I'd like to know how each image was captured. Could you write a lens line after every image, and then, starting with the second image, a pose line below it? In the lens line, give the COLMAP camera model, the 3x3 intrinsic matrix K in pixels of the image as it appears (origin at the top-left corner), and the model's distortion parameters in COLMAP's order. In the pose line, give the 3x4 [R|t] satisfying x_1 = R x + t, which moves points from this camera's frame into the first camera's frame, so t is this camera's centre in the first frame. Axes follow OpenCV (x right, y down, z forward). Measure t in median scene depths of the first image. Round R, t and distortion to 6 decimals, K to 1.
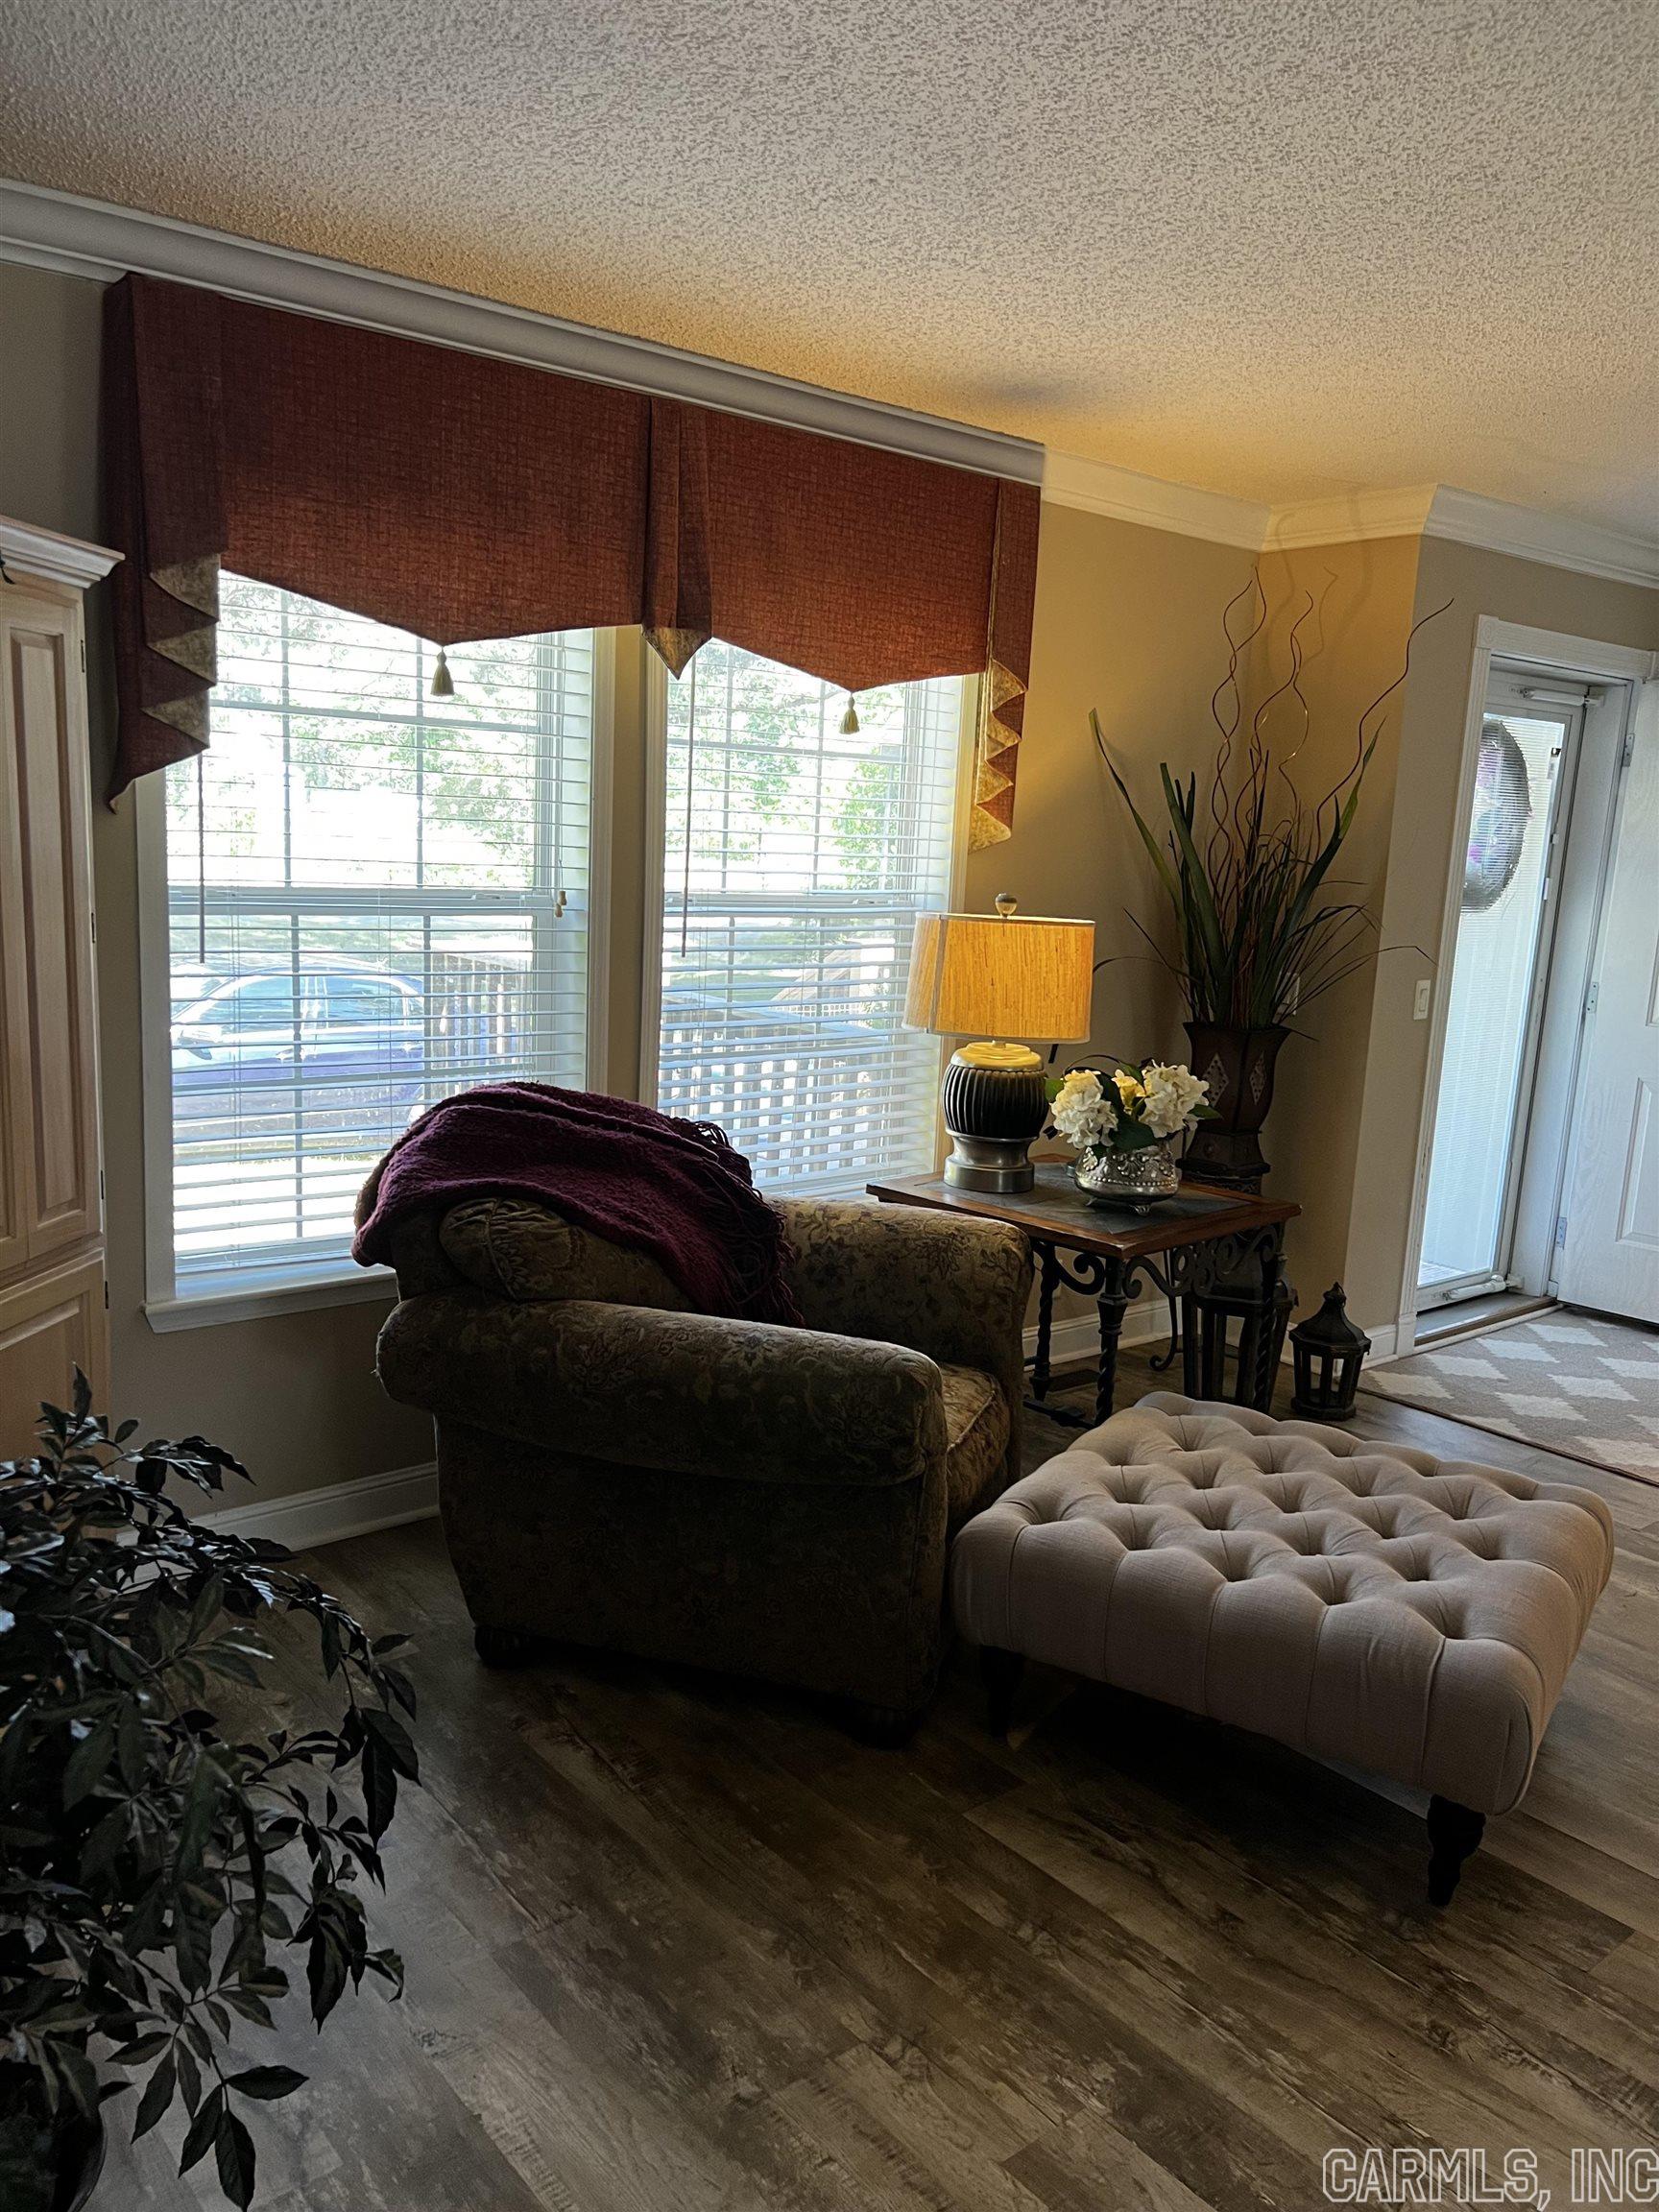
lens RADIAL K [[1662.8, 0, 808.2], [0, 1662.8, 1127.5], [0, 0, 1]] dist [0.053540, -0.058127]
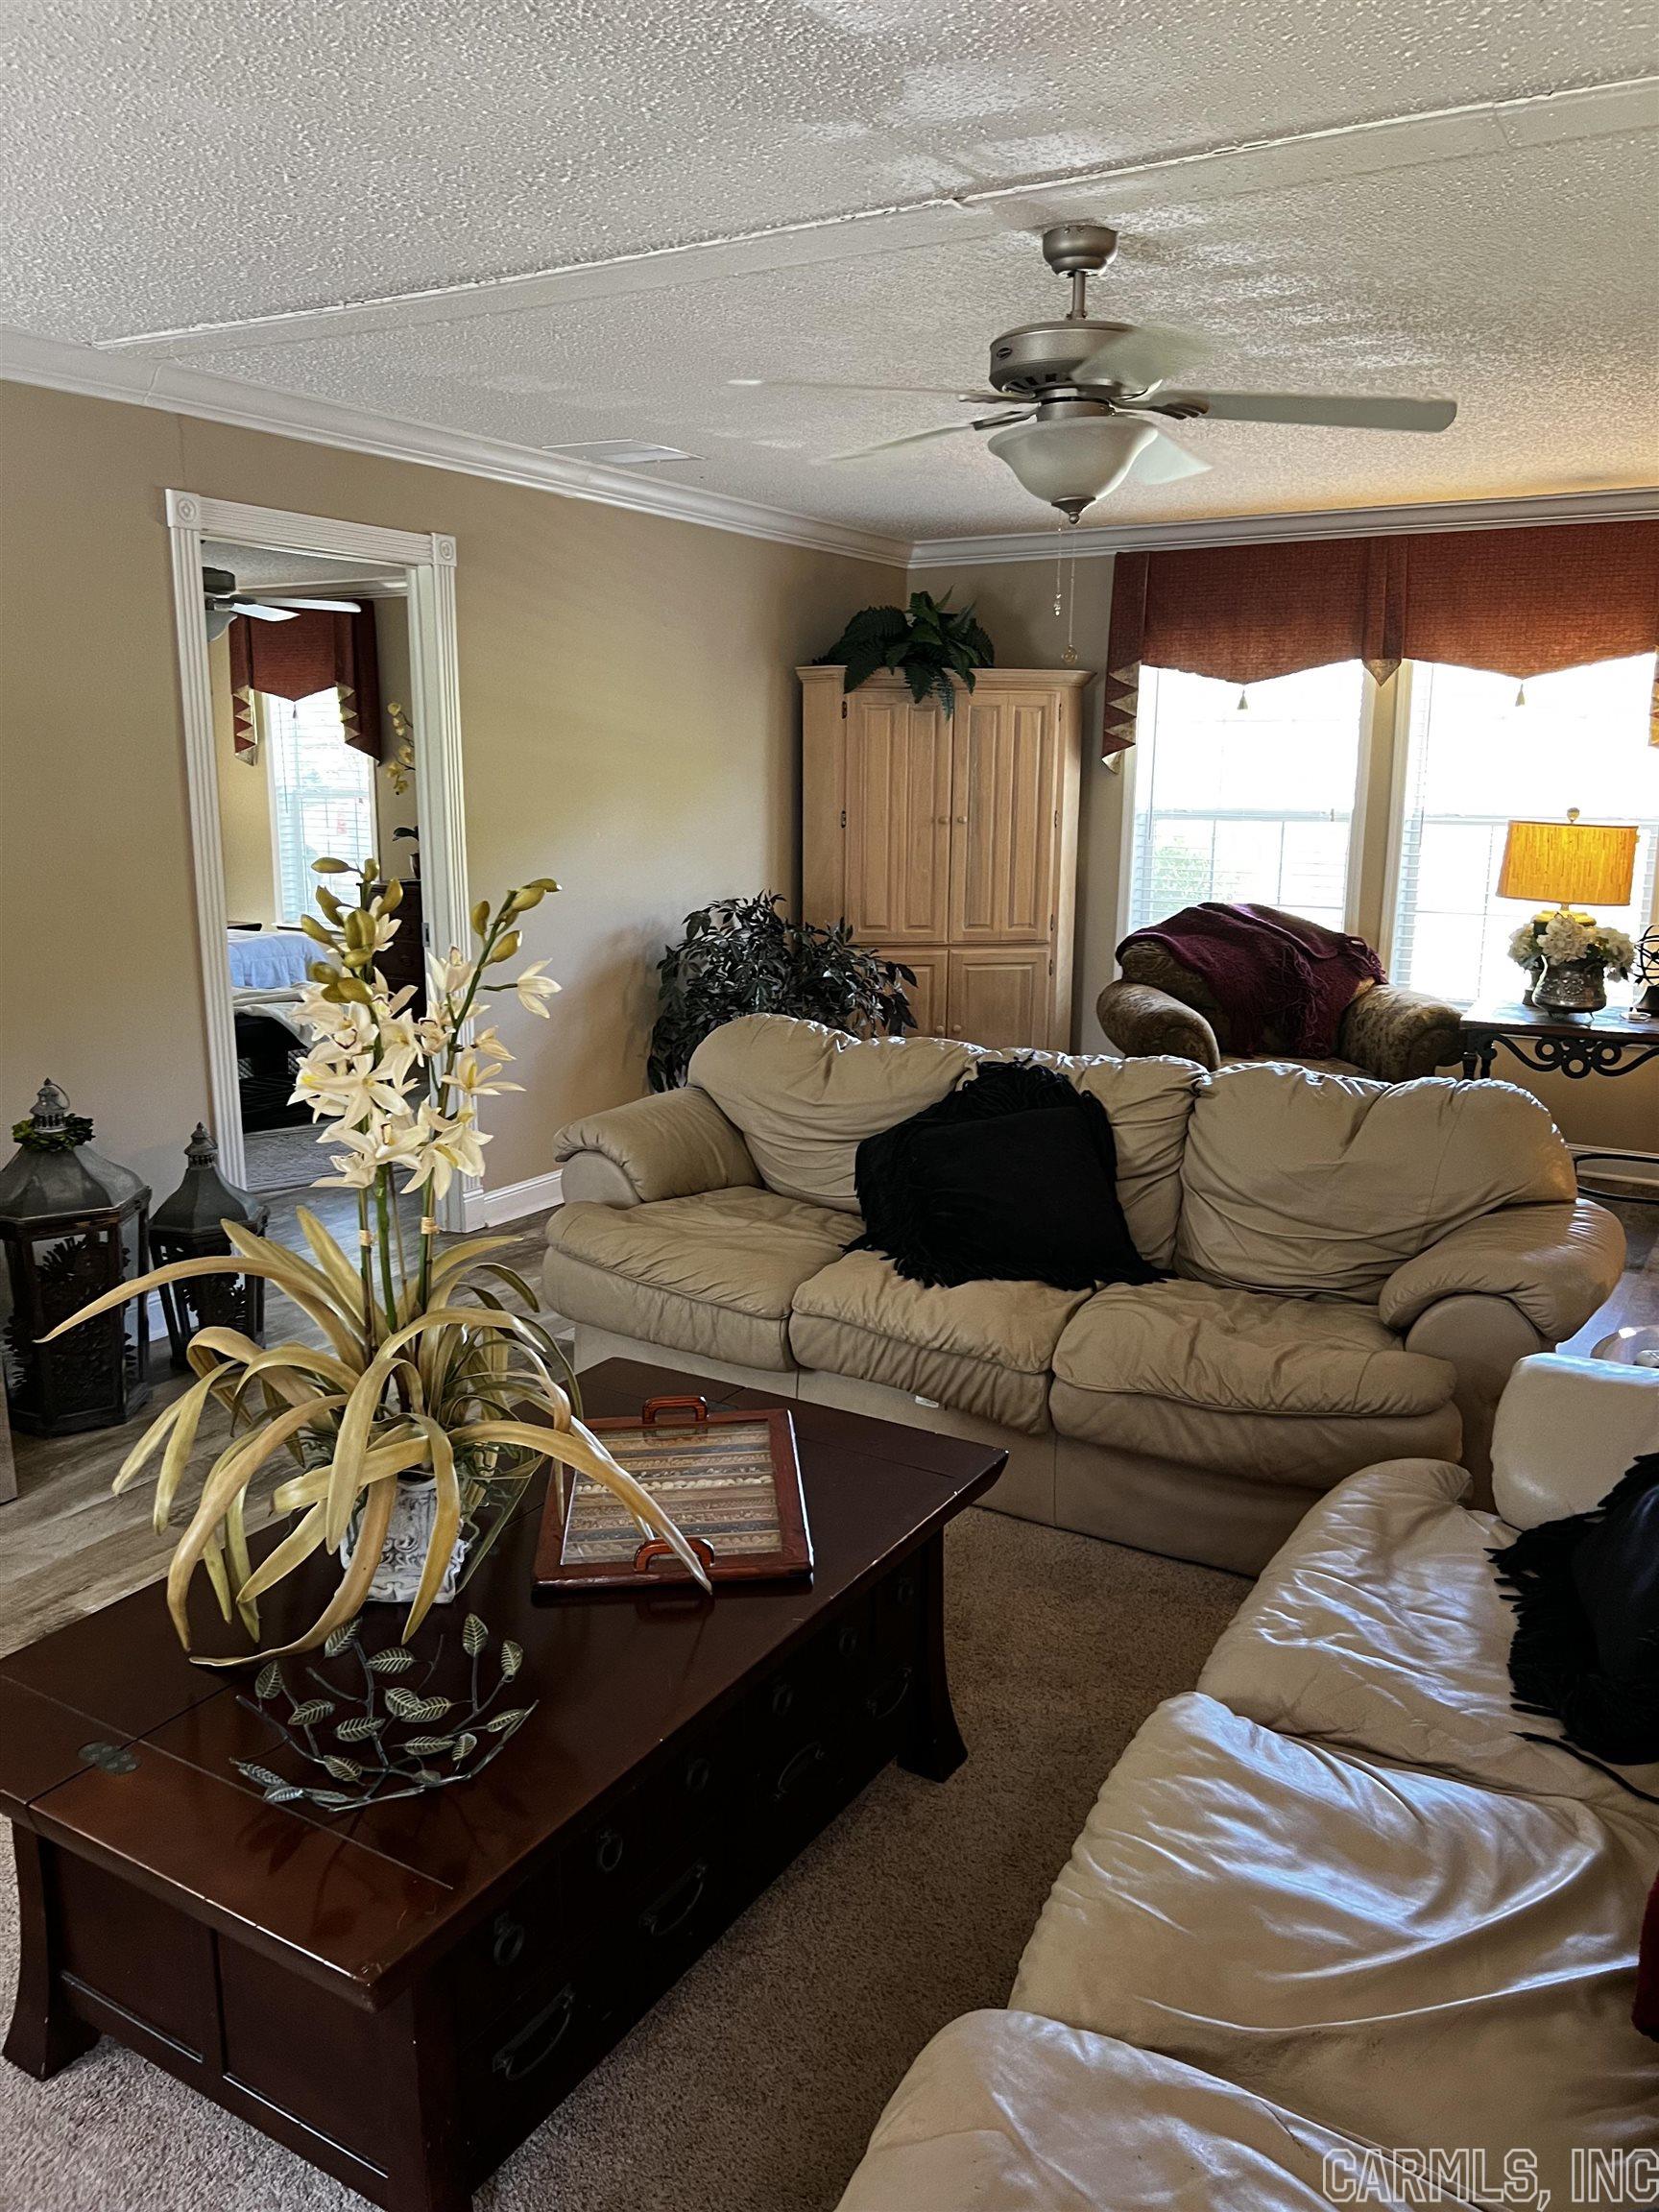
lens RADIAL K [[1669.3, 0, 833.4], [0, 1669.3, 1118.2], [0, 0, 1]] dist [0.051733, -0.060087]
pose [[0.341378, 0.158438, -0.926476, 1.512542], [-0.156031, 0.981567, 0.110367, 0.078081], [0.926885, 0.106882, 0.359807, -0.140657]]
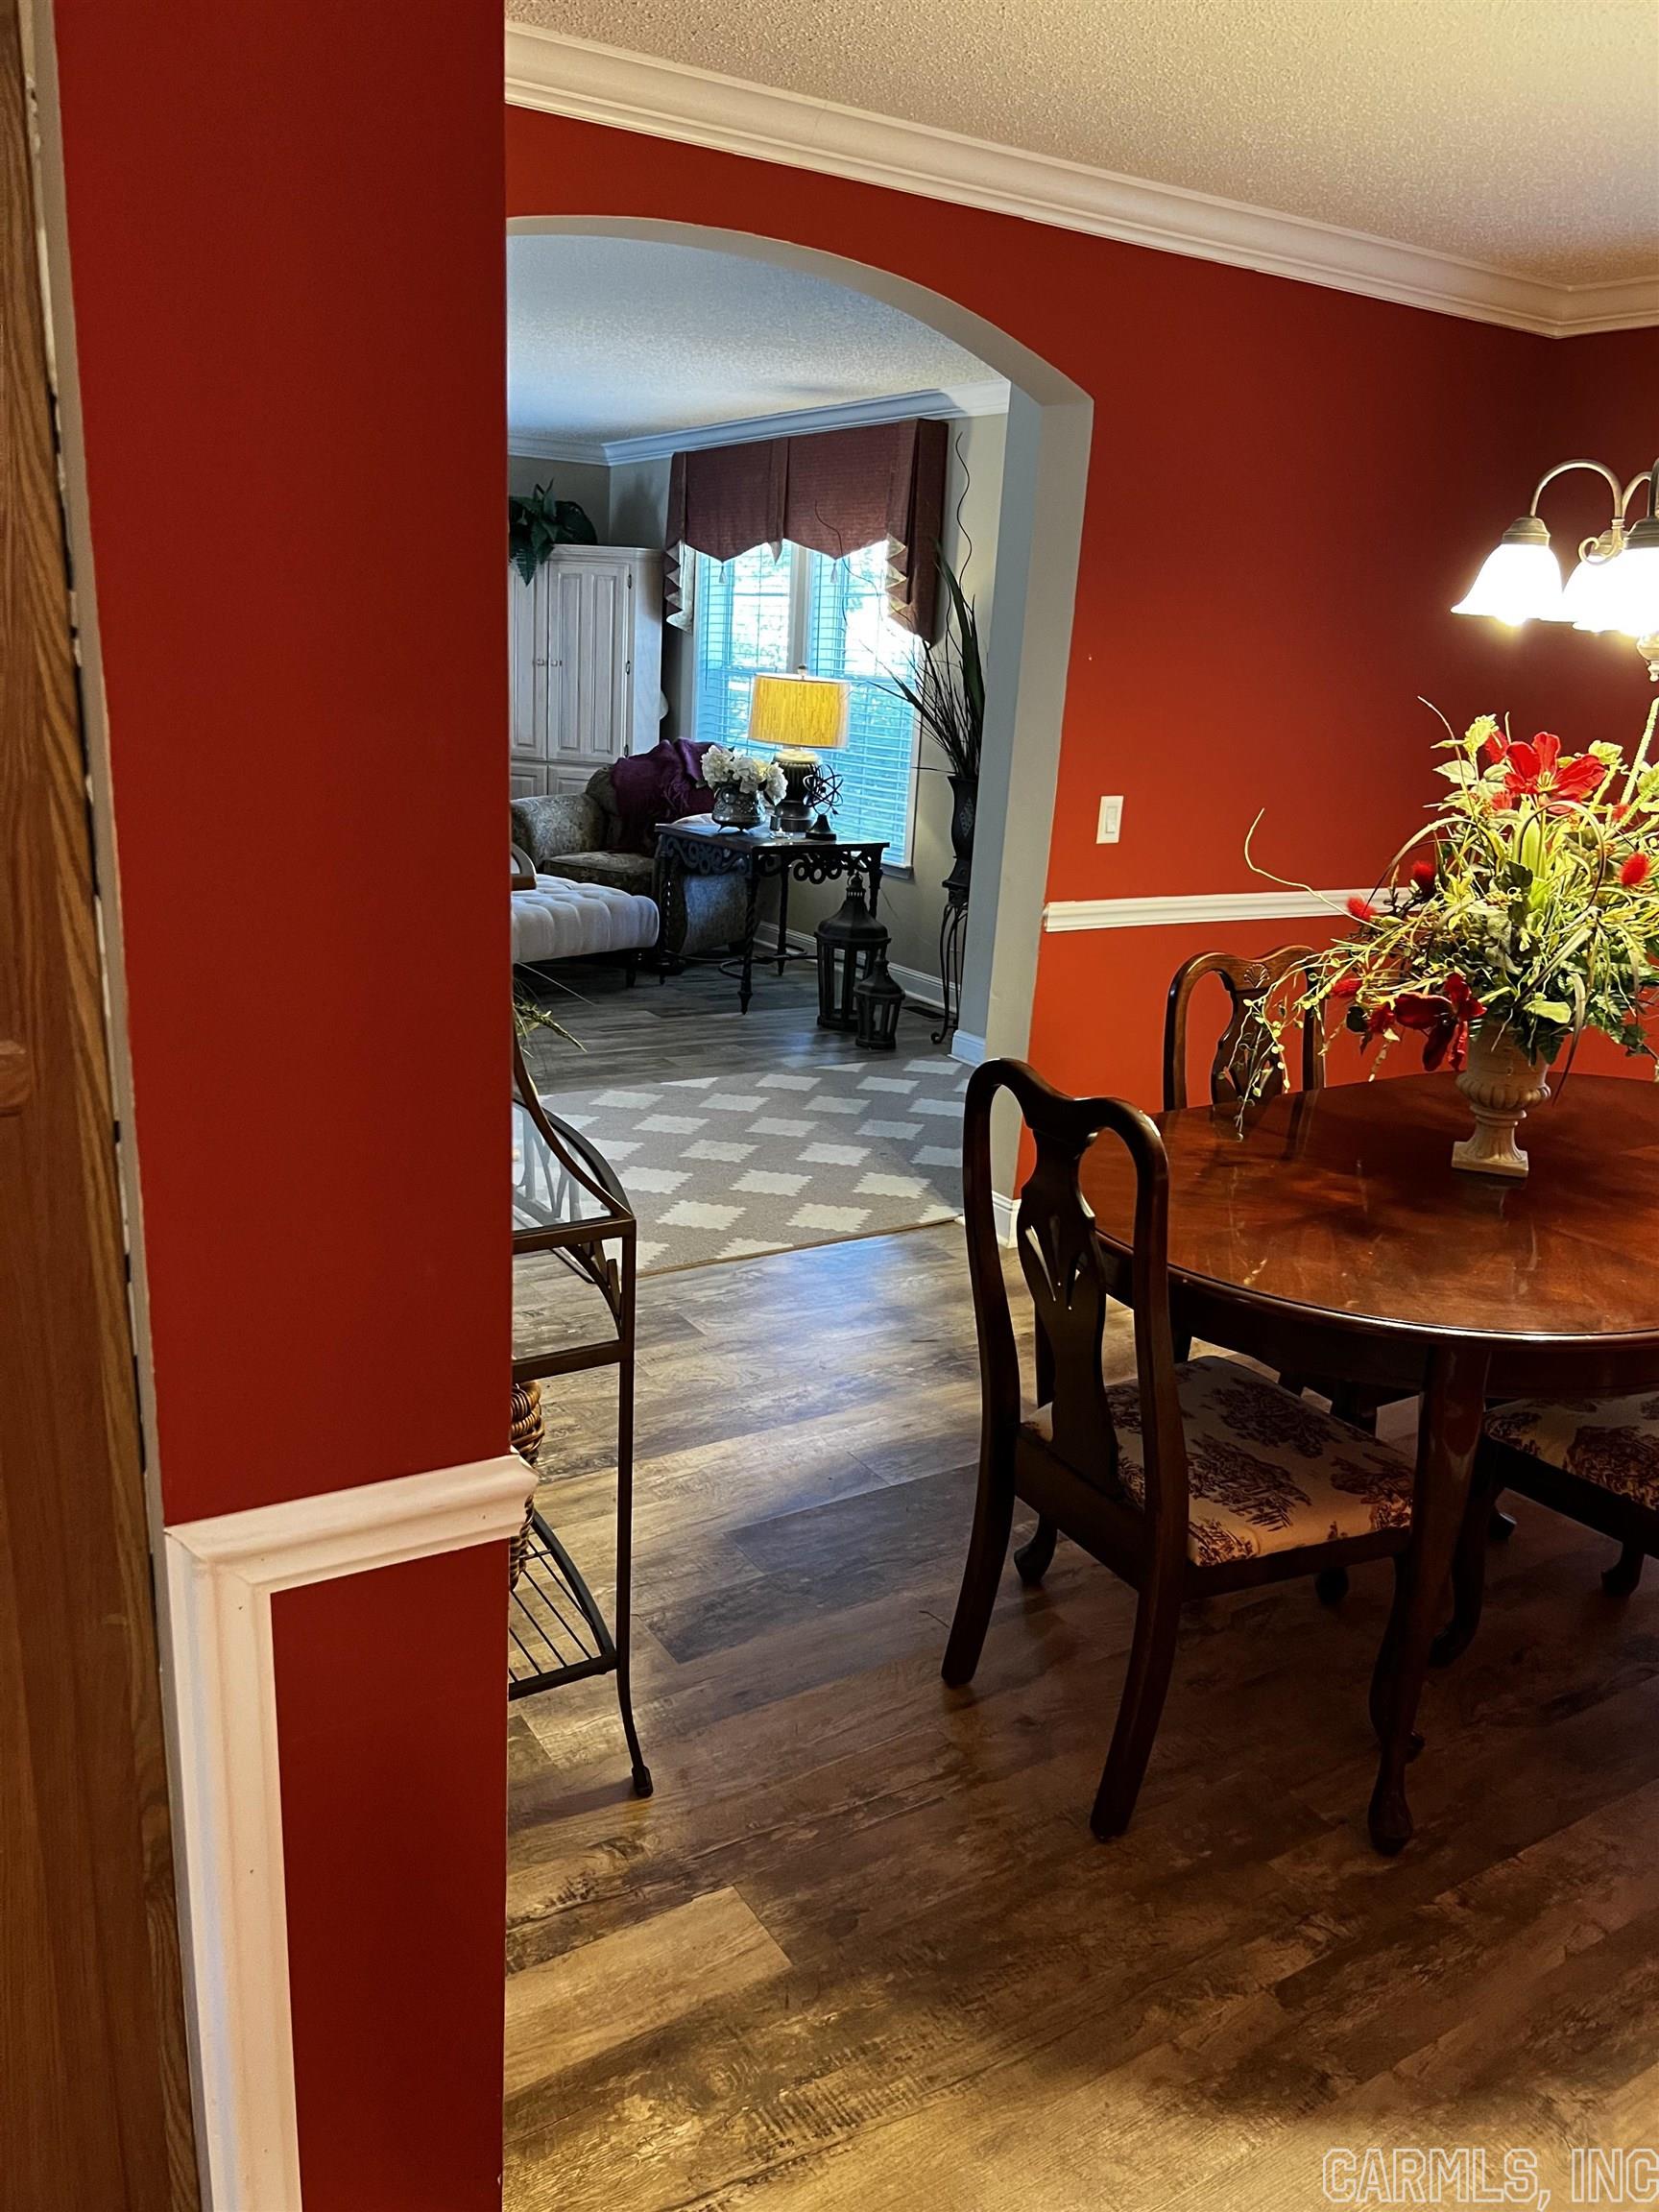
lens RADIAL K [[1662.8, 0, 808.2], [0, 1662.8, 1127.5], [0, 0, 1]] dist [0.053540, -0.058127]
pose [[-0.116561, 0.230037, -0.966176, 2.291424], [-0.228282, 0.940556, 0.251478, -0.141885], [0.966592, 0.249874, -0.057119, 1.406235]]
